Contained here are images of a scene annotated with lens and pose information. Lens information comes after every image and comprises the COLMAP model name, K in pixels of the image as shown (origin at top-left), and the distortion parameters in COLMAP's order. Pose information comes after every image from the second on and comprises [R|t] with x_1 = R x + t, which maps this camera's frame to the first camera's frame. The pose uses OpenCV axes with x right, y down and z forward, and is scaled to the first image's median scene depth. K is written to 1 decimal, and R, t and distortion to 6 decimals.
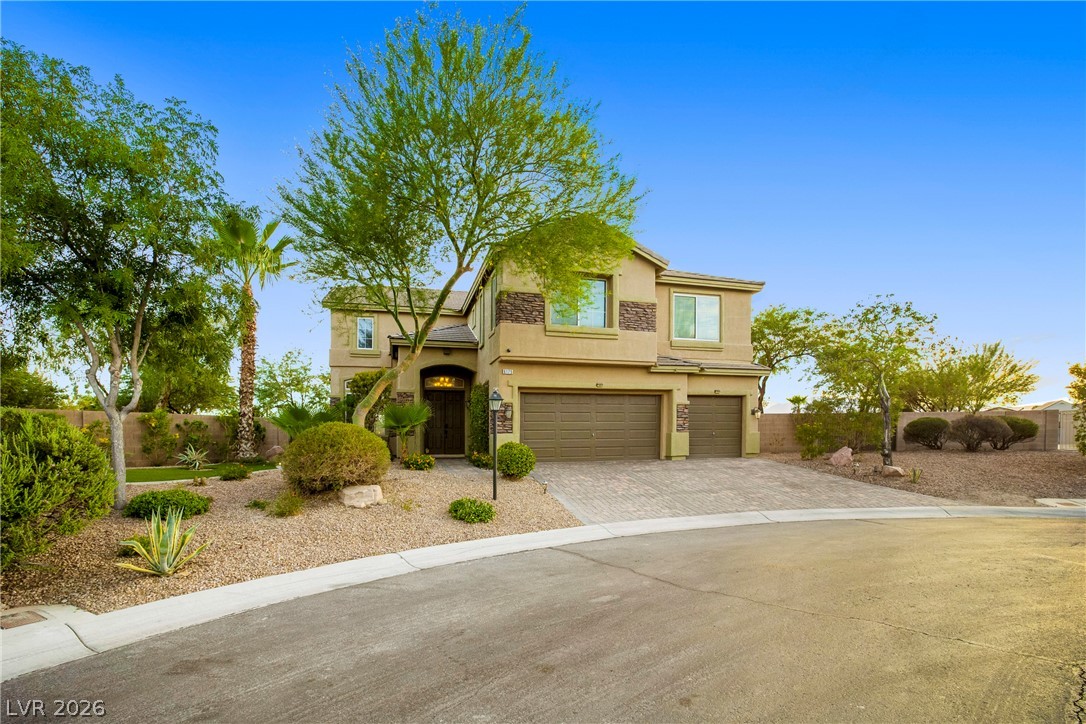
lens RADIAL K [[467.8, 0, 505.9], [0, 467.8, 412.8], [0, 0, 1]] dist [-0.035848, 0.010060]
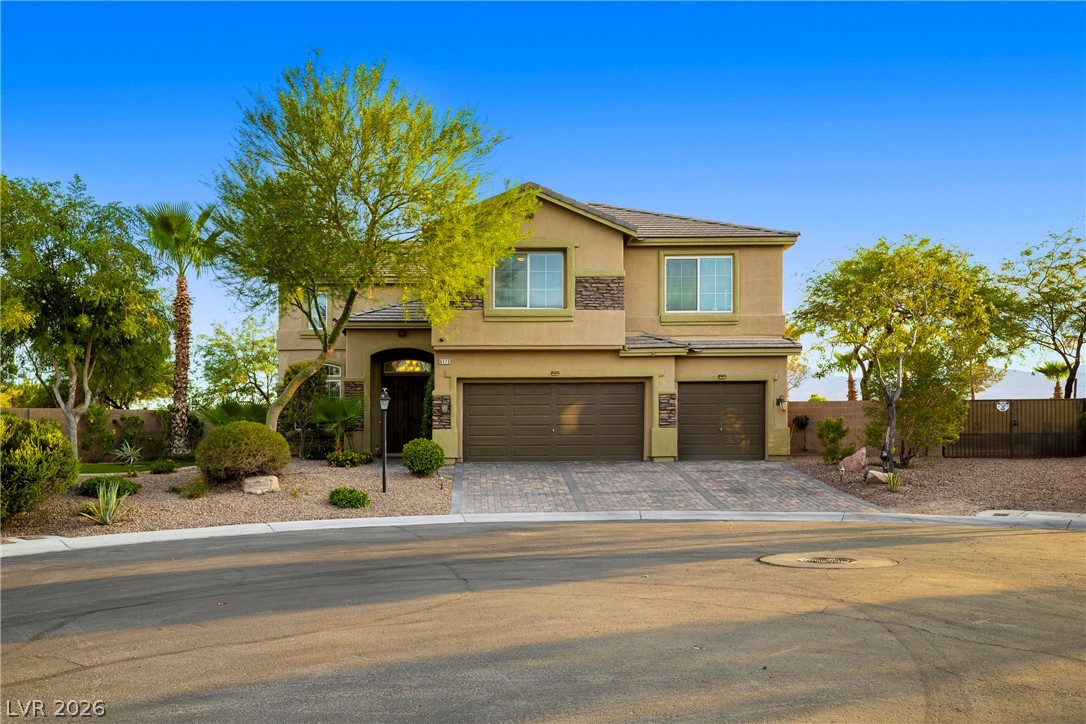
lens RADIAL K [[967.9, 0, 543.4], [0, 967.9, 351.8], [0, 0, 1]] dist [0.045059, 0.062867]
pose [[0.979509, -0.013230, -0.200967, 0.560428], [0.008049, 0.999614, -0.026572, -0.053968], [0.201241, 0.024410, 0.979237, -0.800956]]
